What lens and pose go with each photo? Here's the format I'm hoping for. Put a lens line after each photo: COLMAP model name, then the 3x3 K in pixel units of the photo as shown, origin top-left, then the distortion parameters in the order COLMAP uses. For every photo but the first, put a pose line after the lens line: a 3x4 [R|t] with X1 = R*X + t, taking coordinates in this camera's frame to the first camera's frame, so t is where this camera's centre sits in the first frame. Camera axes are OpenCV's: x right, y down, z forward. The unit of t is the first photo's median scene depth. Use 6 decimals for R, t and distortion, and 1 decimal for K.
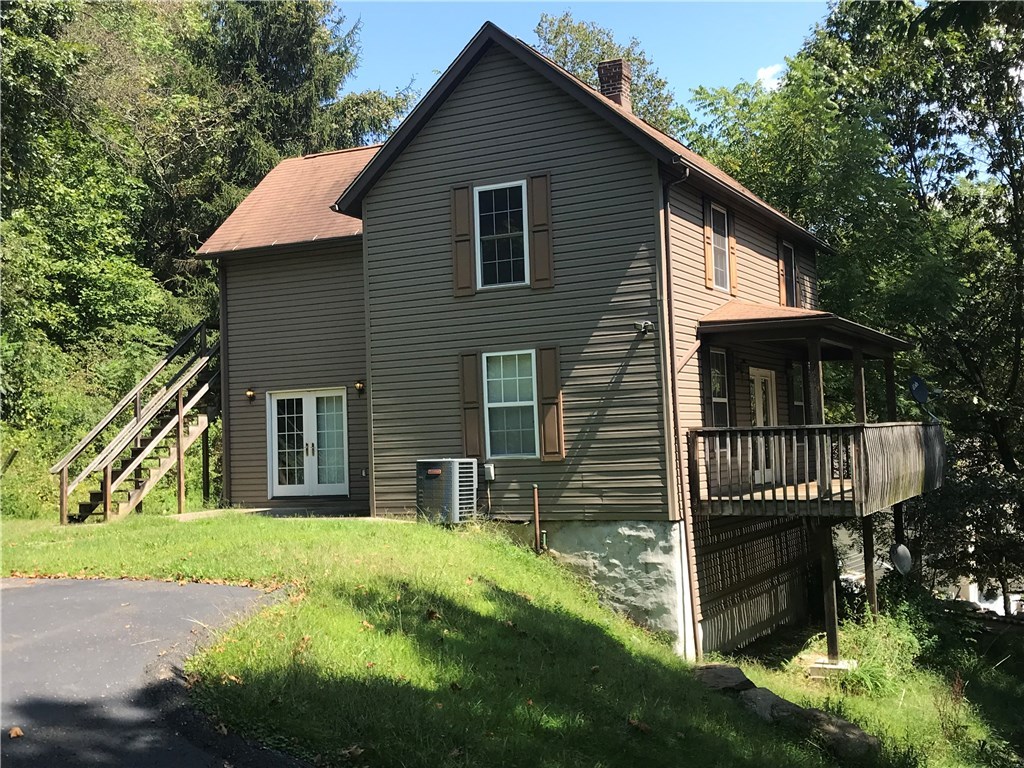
lens RADIAL K [[1160.2, 0, 512.0], [0, 1160.2, 384.0], [0, 0, 1]] dist [0.021099, -0.028934]
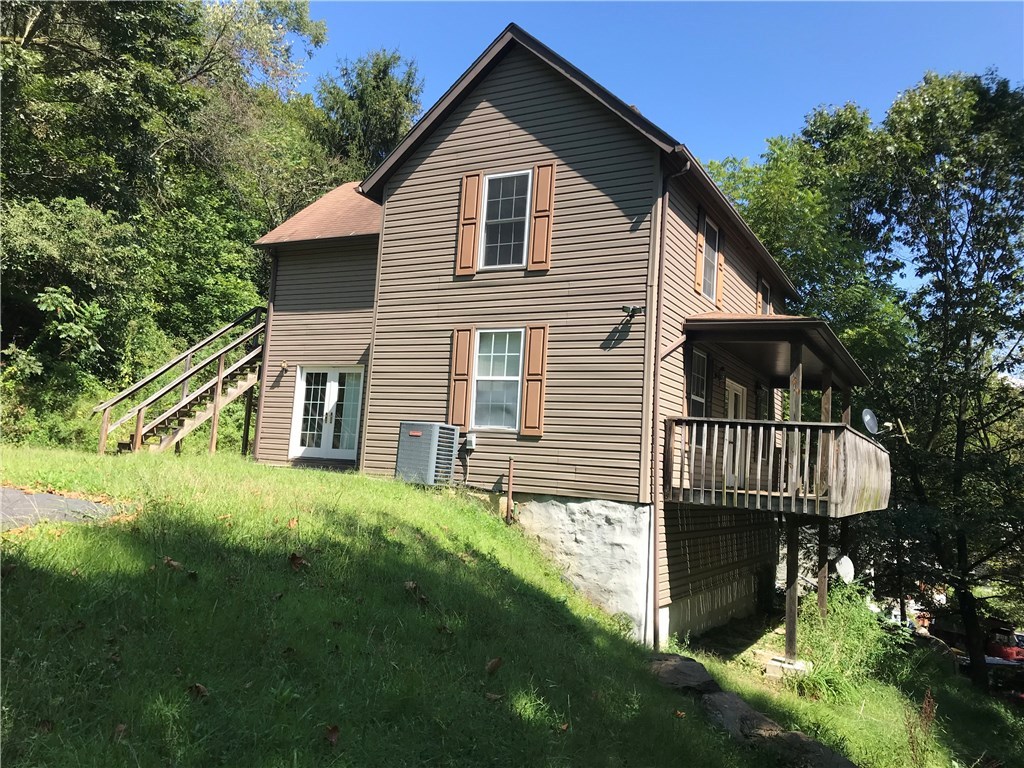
lens RADIAL K [[806.7, 0, 503.5], [0, 806.7, 387.8], [0, 0, 1]] dist [-0.004283, -0.004338]
pose [[0.994241, 0.095856, -0.047914, 0.039766], [-0.097917, 0.994278, -0.042694, 0.056263], [0.043547, 0.047139, 0.997939, 0.276628]]
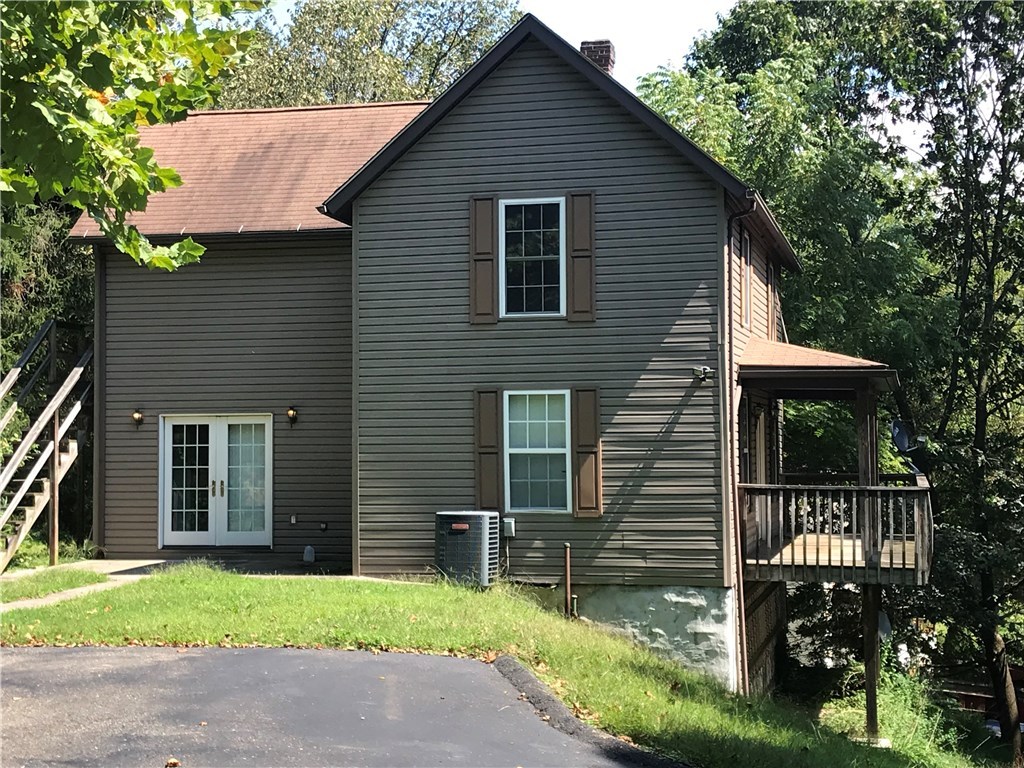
lens RADIAL K [[1633.4, 0, 512.3], [0, 1633.4, 377.9], [0, 0, 1]] dist [0.033224, 0.056667]
pose [[0.976306, 0.040729, 0.212528, -0.285215], [-0.040986, 0.999155, -0.003199, -0.033036], [-0.212478, -0.005588, 0.977150, -0.205373]]
